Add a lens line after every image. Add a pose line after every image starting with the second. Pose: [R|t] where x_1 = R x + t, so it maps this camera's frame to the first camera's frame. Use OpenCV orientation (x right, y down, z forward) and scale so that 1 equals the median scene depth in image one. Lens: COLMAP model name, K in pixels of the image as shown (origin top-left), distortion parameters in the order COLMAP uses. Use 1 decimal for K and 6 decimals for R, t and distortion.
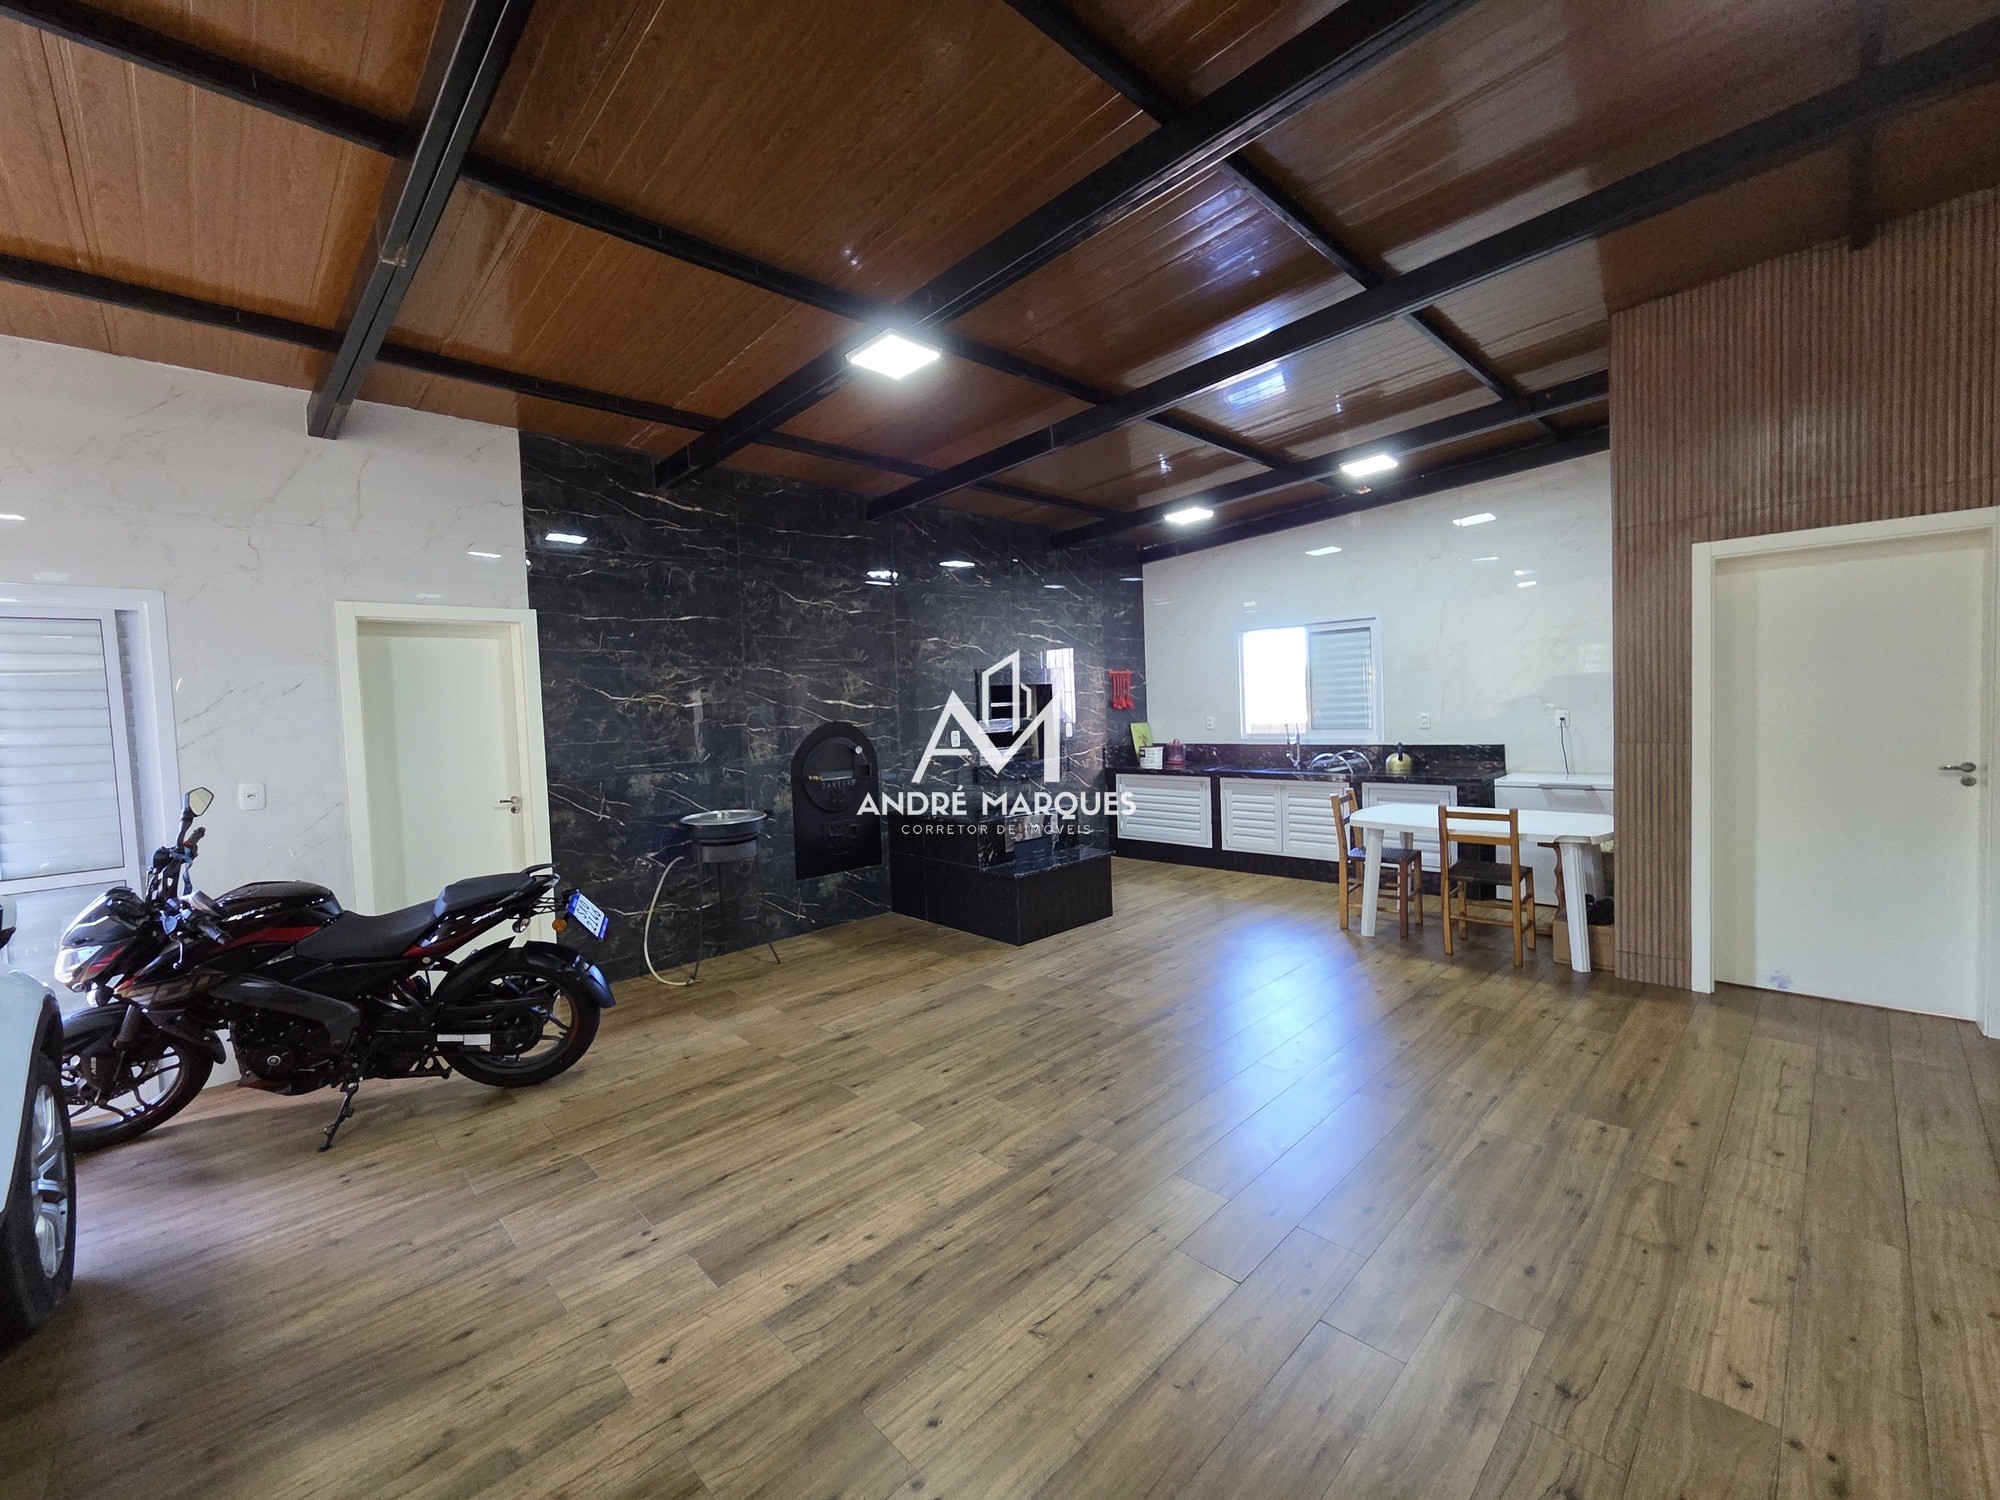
lens RADIAL K [[817.8, 0, 984.6], [0, 817.8, 738.2], [0, 0, 1]] dist [0.004459, -0.001467]
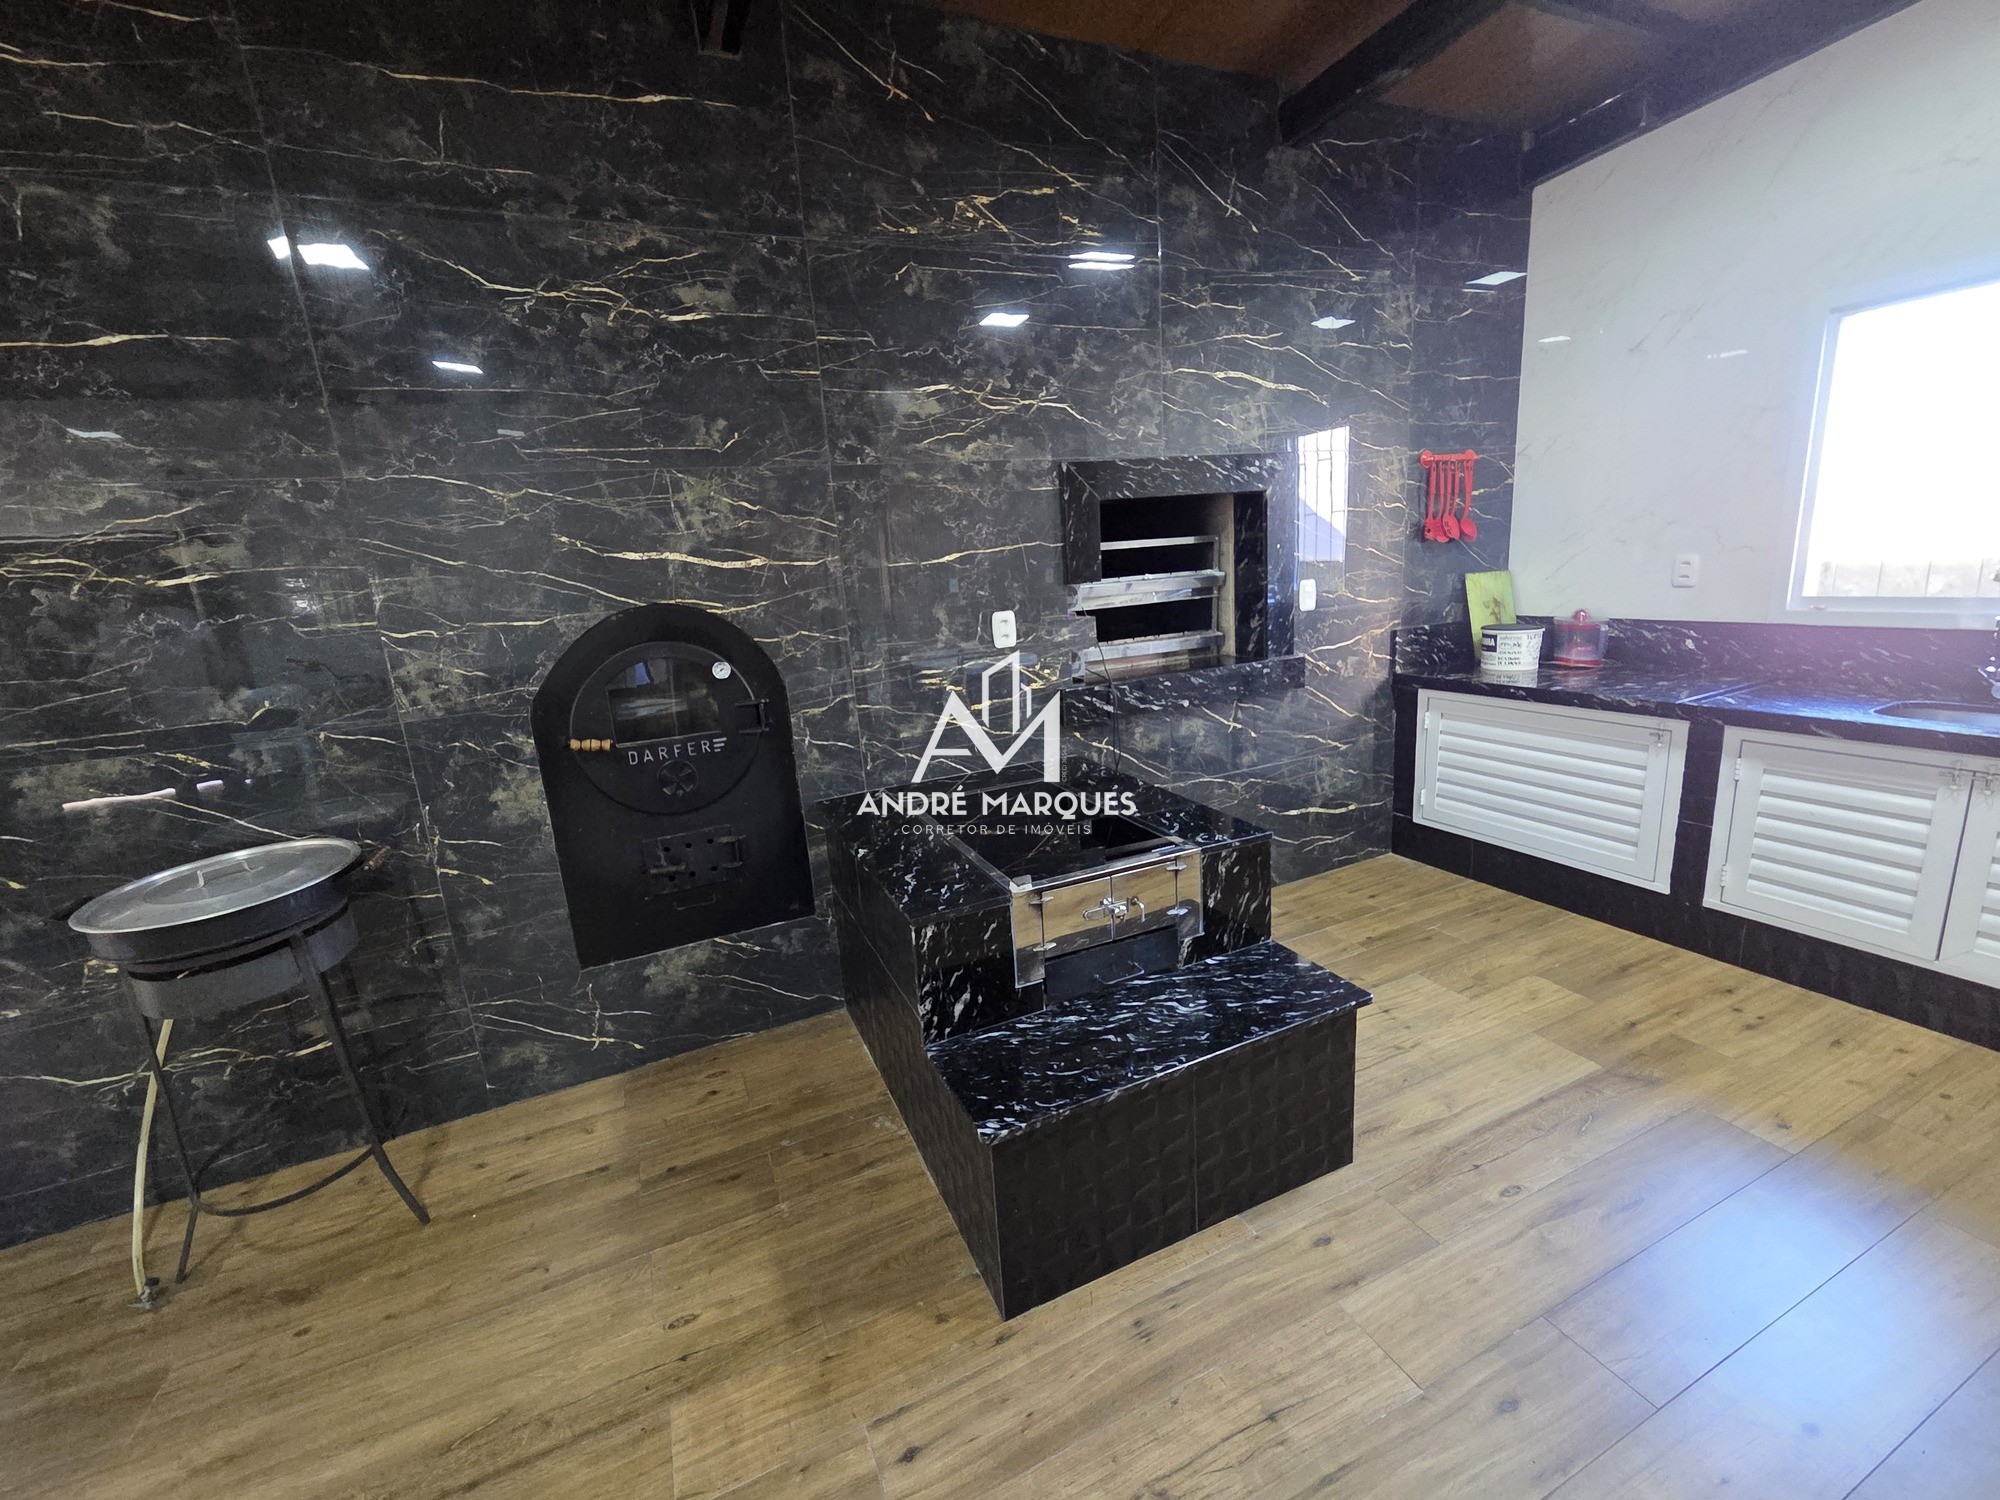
lens RADIAL K [[817.8, 0, 987.8], [0, 817.8, 737.6], [0, 0, 1]] dist [0.004459, -0.001467]
pose [[0.940733, 0.046243, -0.335980, 0.125893], [0.020091, 0.981322, 0.191320, -0.031355], [0.338552, -0.186731, 0.922233, 0.695724]]
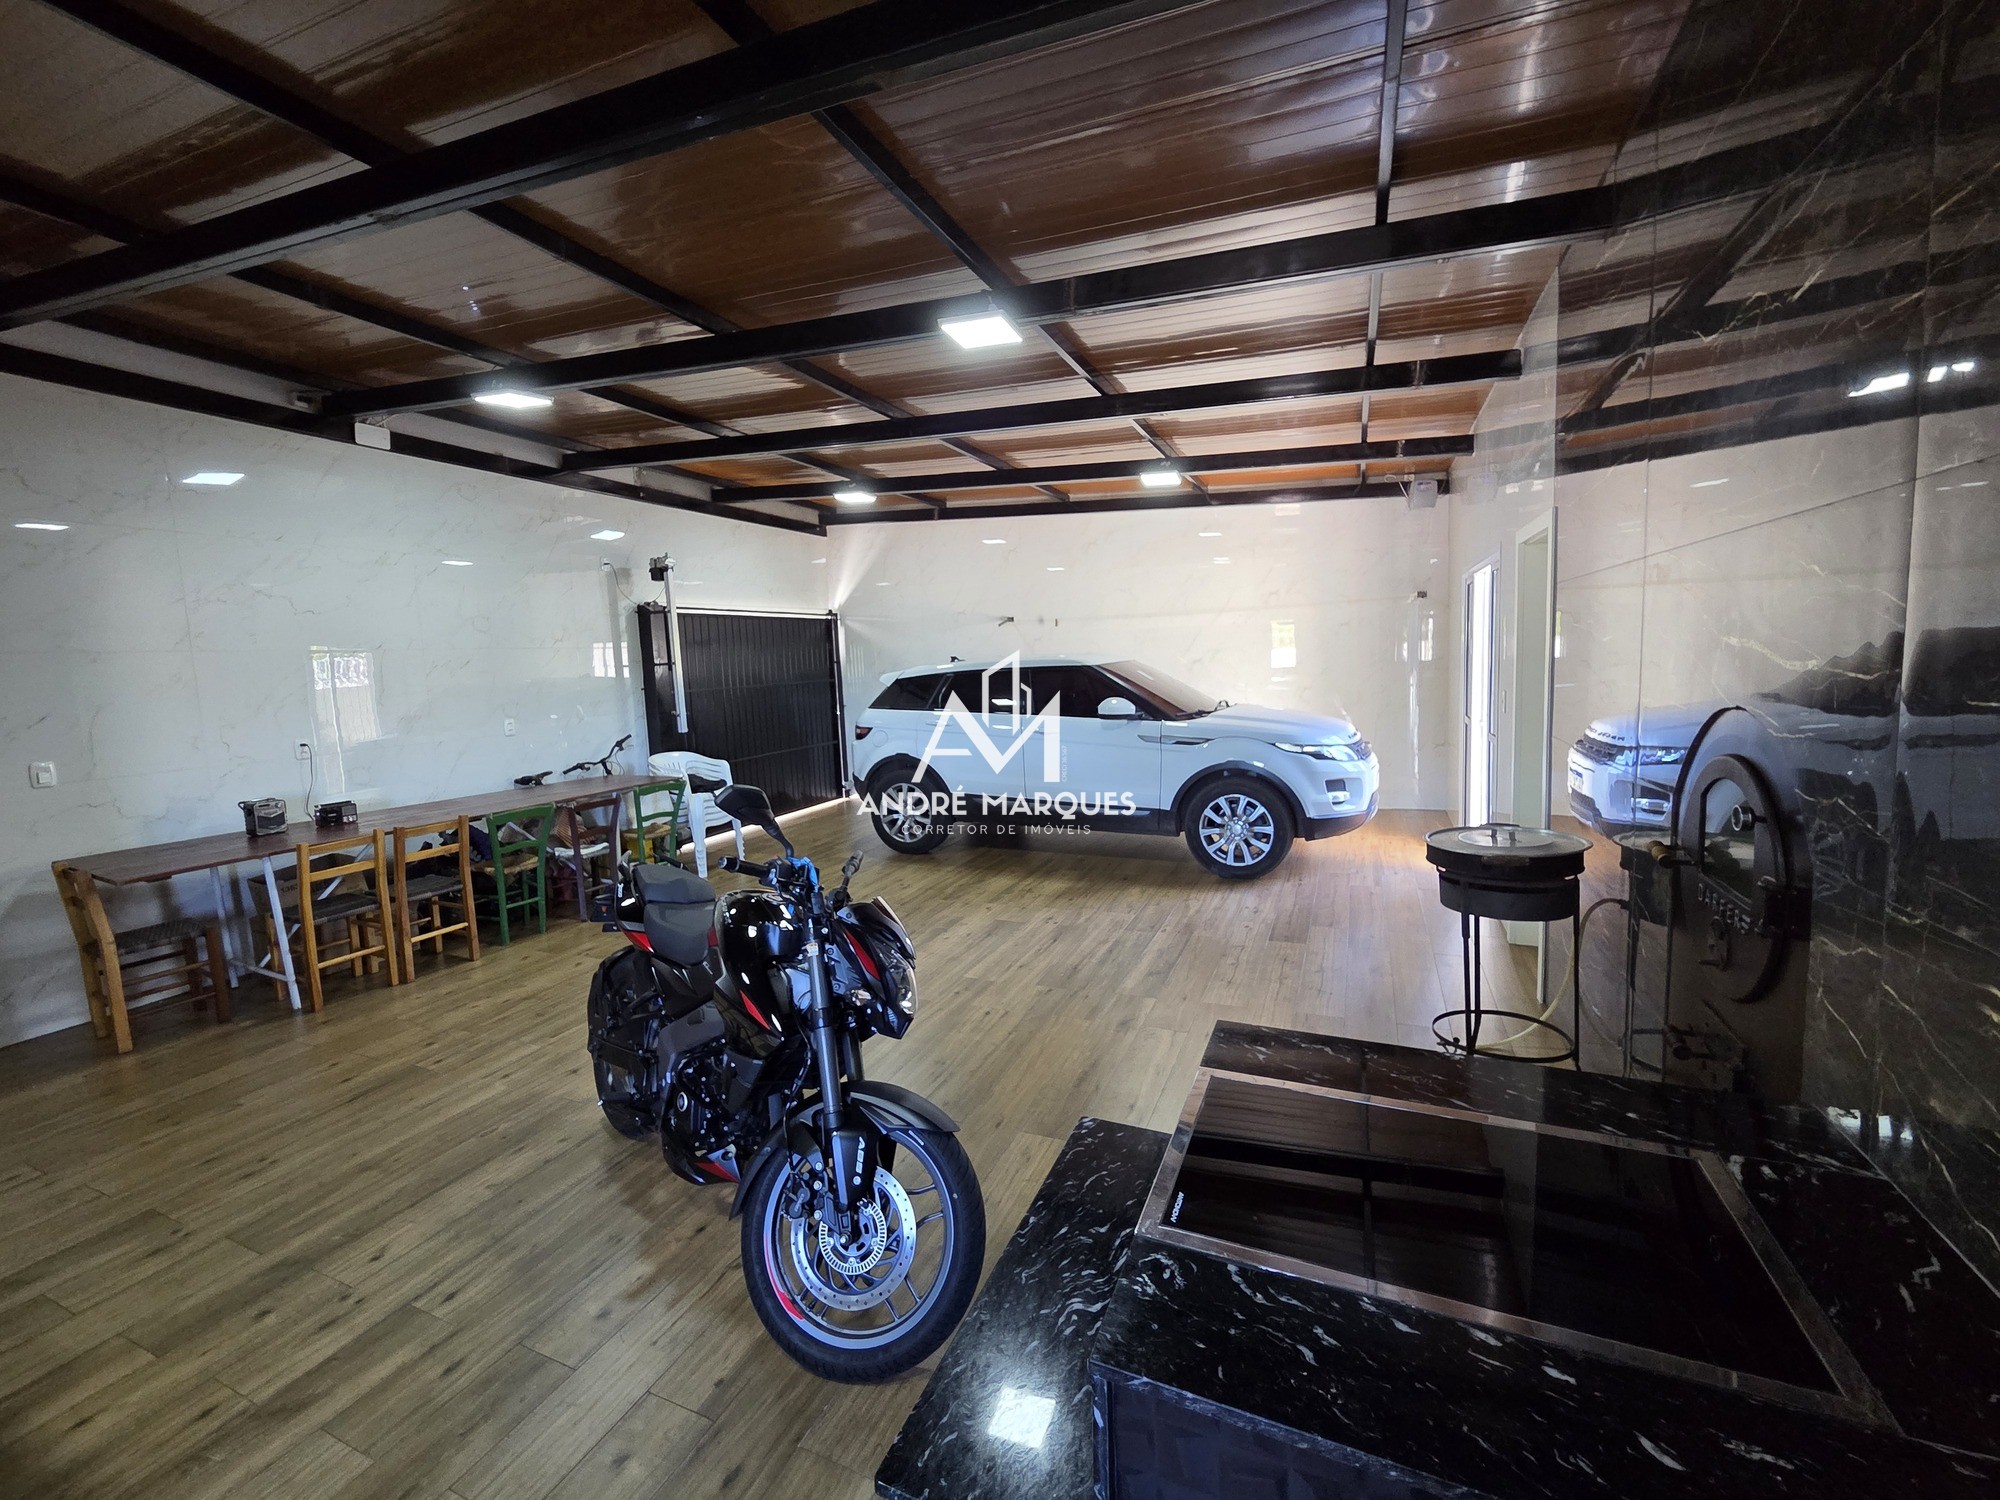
lens RADIAL K [[817.8, 0, 989.5], [0, 817.8, 745.1], [0, 0, 1]] dist [0.004459, -0.001467]
pose [[-0.920899, 0.120132, -0.370828, 0.196300], [0.062882, 0.984649, 0.162824, -0.076883], [0.384696, 0.126626, -0.914317, 1.230754]]
